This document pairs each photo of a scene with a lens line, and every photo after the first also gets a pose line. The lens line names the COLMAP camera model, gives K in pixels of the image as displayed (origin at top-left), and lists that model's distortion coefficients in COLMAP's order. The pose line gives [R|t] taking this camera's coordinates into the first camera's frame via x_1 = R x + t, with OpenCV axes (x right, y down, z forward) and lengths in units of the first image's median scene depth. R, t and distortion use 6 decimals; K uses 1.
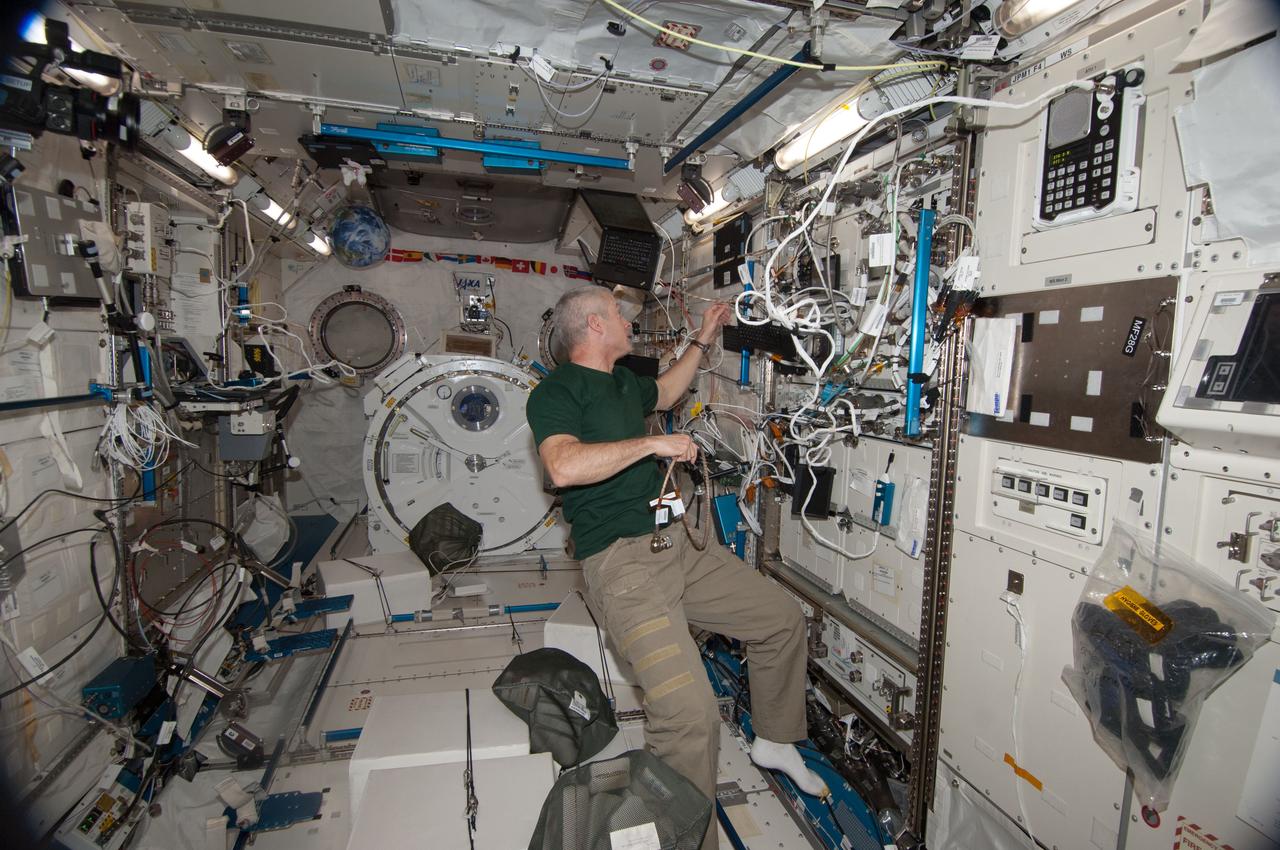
lens RADIAL K [[708.9, 0, 640.0], [0, 708.9, 425.0], [0, 0, 1]] dist [0.033633, -0.042322]
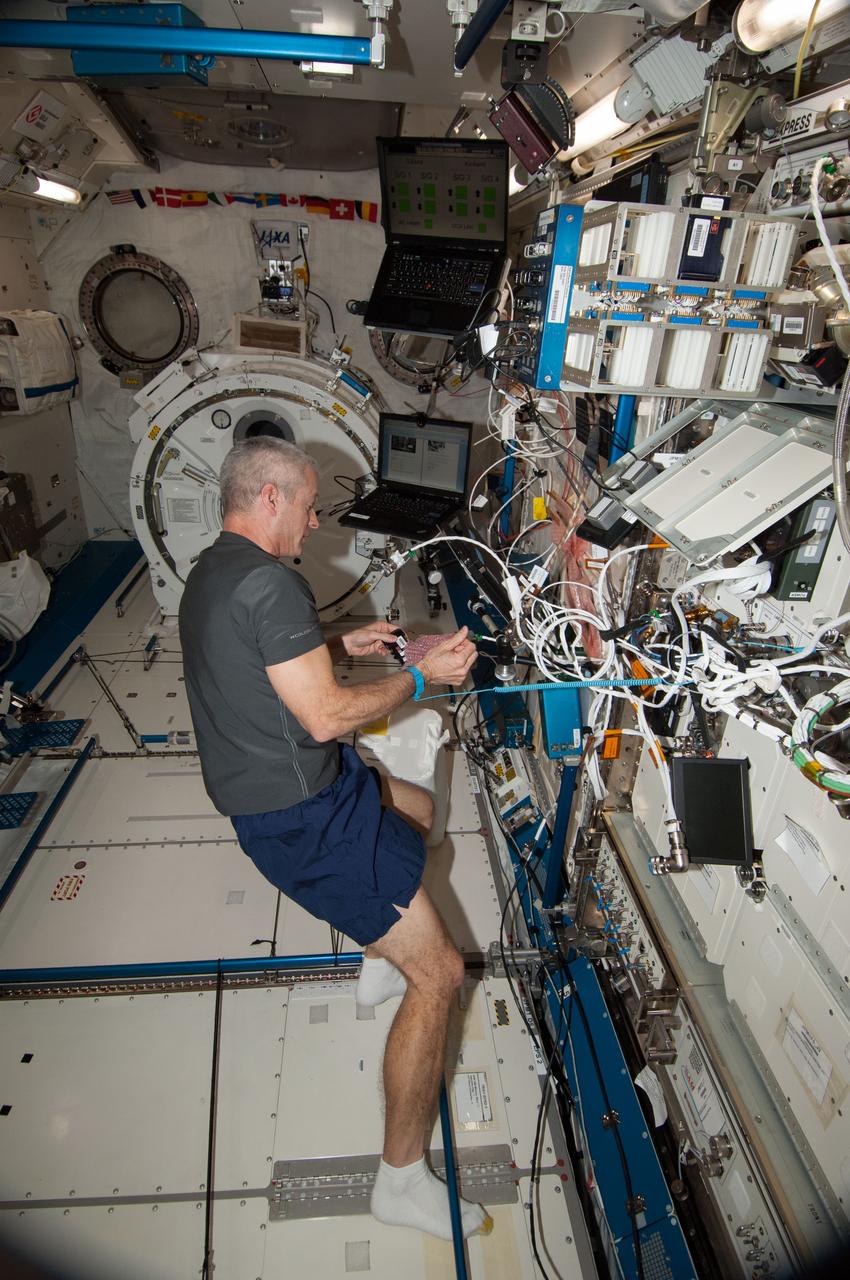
lens RADIAL K [[708.9, 0, 401.9], [0, 708.9, 638.3], [0, 0, 1]] dist [0.033633, -0.042322]
pose [[0.982223, 0.083630, -0.168058, 0.048036], [-0.017590, 0.932340, 0.361154, -0.090197], [0.186890, -0.351777, 0.917238, 0.229634]]
